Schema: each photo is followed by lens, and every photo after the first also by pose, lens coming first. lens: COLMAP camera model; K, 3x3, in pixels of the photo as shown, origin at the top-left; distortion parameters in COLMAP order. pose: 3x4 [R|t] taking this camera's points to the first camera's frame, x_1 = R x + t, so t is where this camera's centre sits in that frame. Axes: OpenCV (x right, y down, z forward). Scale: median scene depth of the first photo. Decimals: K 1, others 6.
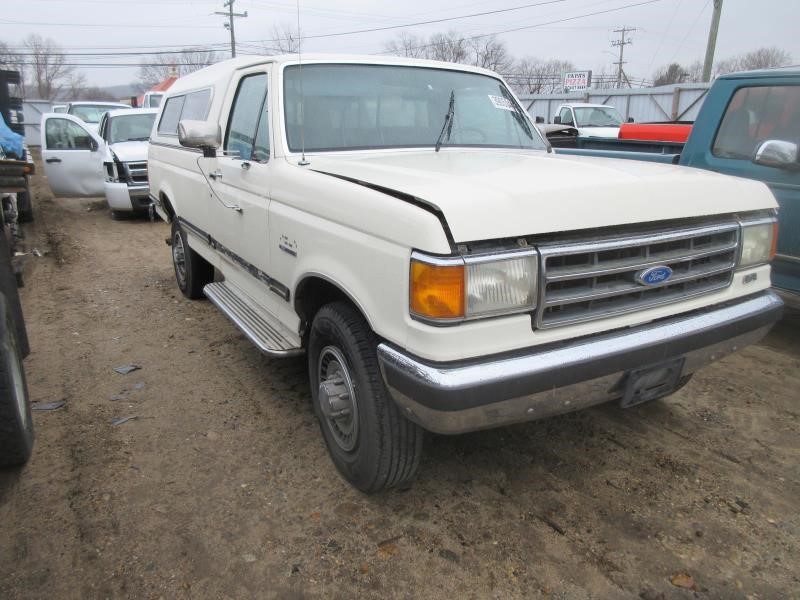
lens RADIAL K [[591.2, 0, 400.0], [0, 591.2, 300.0], [0, 0, 1]] dist [-0.002355, -0.001411]
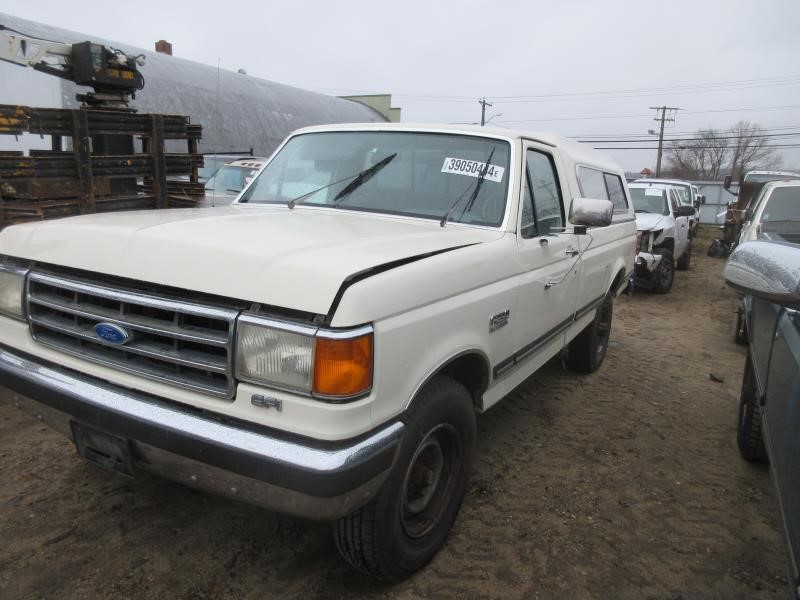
lens RADIAL K [[591.2, 0, 400.0], [0, 591.2, 300.0], [0, 0, 1]] dist [-0.002355, -0.001411]
pose [[0.507566, 0.186719, -0.841138, 1.338474], [-0.293199, 0.955405, 0.035160, -0.240947], [0.810192, 0.228775, 0.539677, 0.792706]]
